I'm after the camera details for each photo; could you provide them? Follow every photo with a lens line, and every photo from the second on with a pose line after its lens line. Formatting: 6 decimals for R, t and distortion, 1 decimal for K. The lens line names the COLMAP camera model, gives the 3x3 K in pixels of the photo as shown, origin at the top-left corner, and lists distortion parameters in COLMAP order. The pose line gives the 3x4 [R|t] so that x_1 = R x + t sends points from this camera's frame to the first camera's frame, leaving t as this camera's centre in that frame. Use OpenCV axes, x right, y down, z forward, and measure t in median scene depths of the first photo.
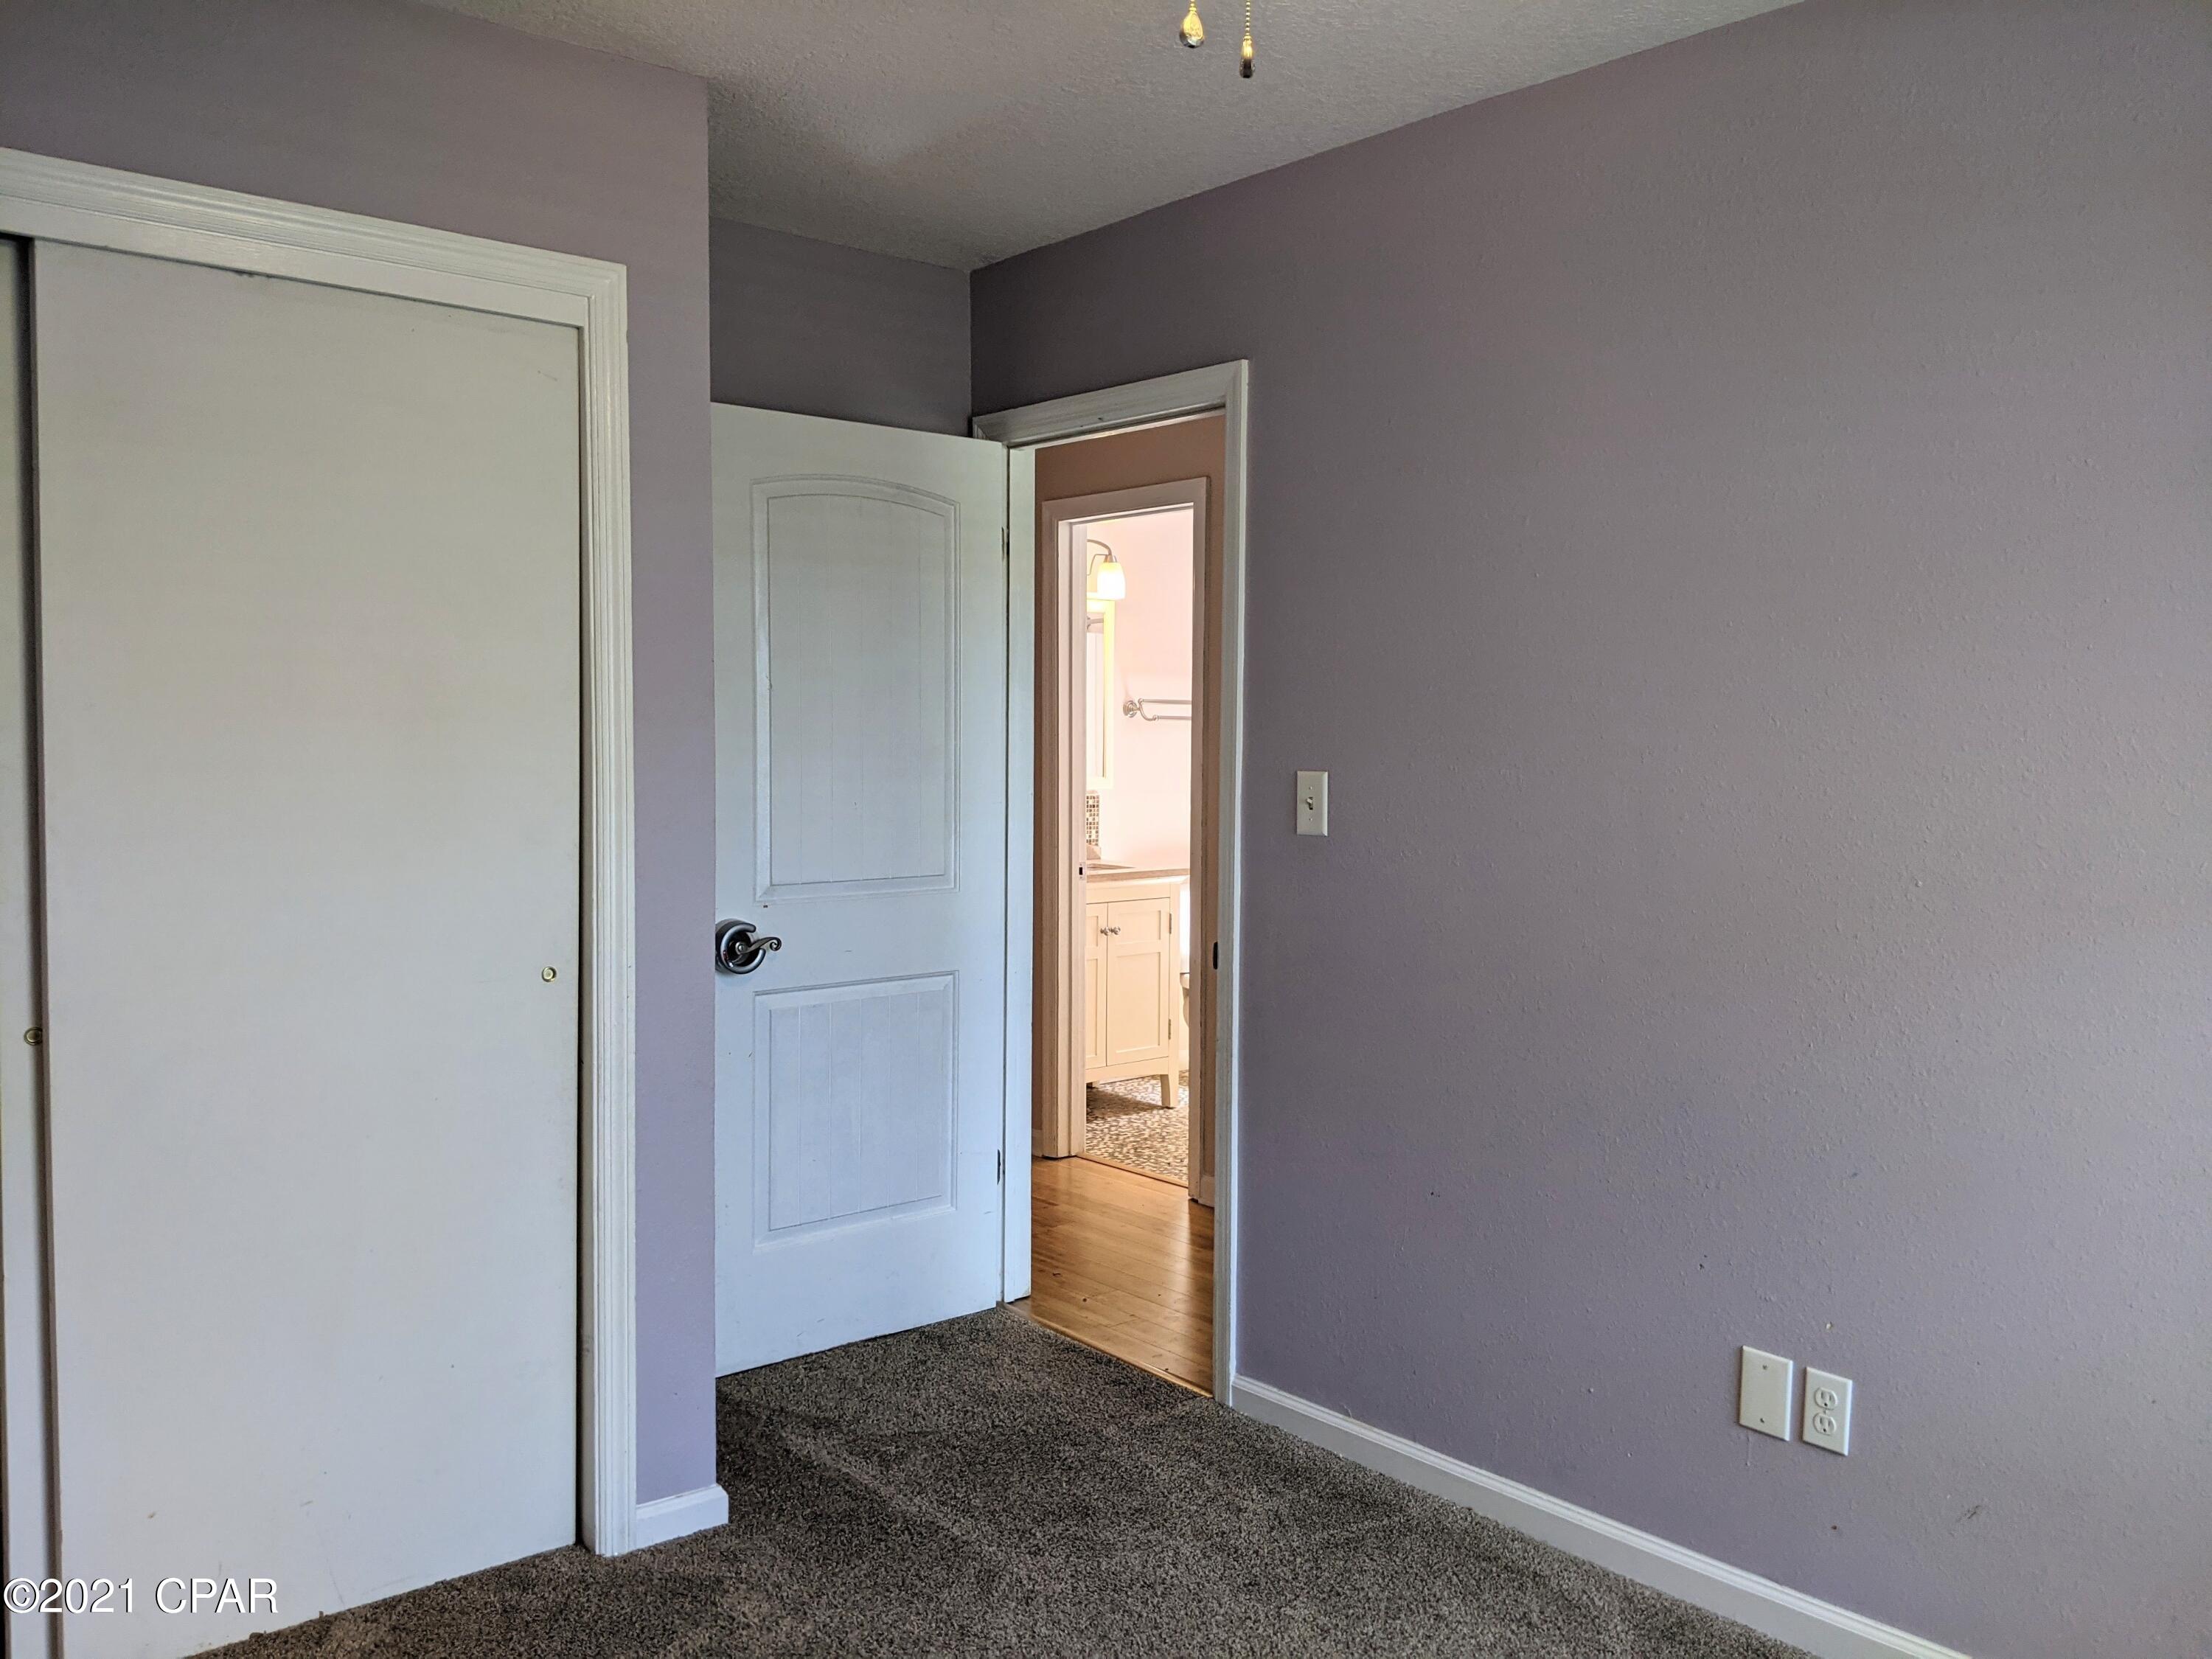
lens RADIAL K [[1791.0, 0, 1104.3], [0, 1791.0, 831.2], [0, 0, 1]] dist [0.042140, -0.100114]
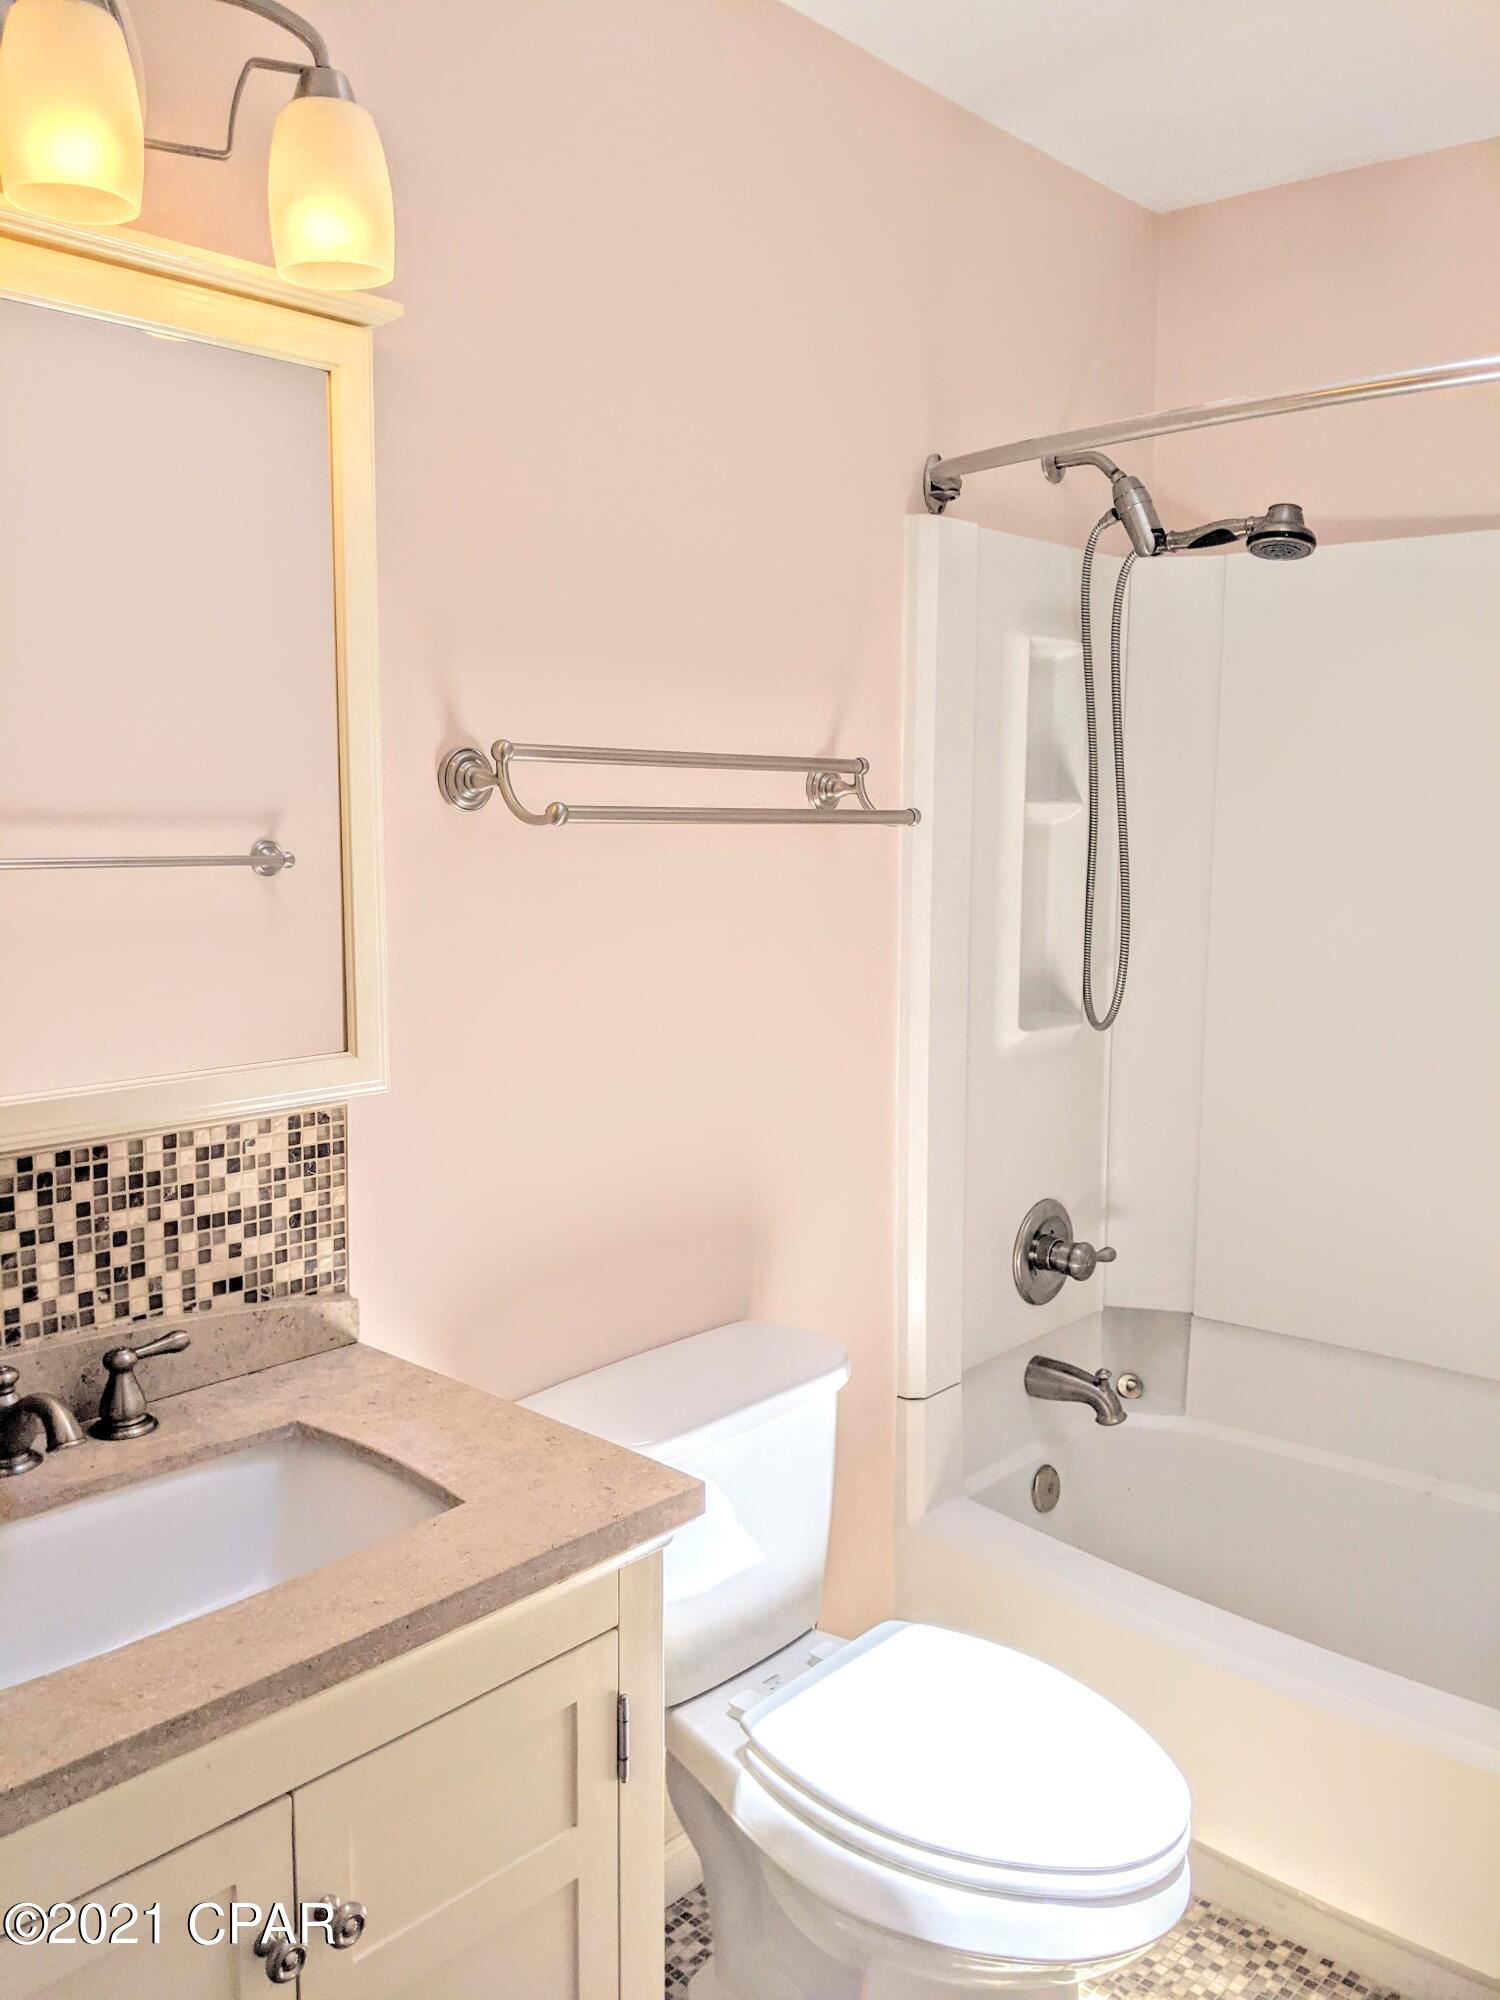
lens RADIAL K [[1619.4, 0, 753.0], [0, 1619.4, 998.6], [0, 0, 1]] dist [0.042140, -0.100114]
pose [[0.993624, -0.016912, 0.111465, 0.030521], [0.011060, 0.998538, 0.052916, -0.047853], [-0.112197, -0.051346, 0.992359, 0.756250]]
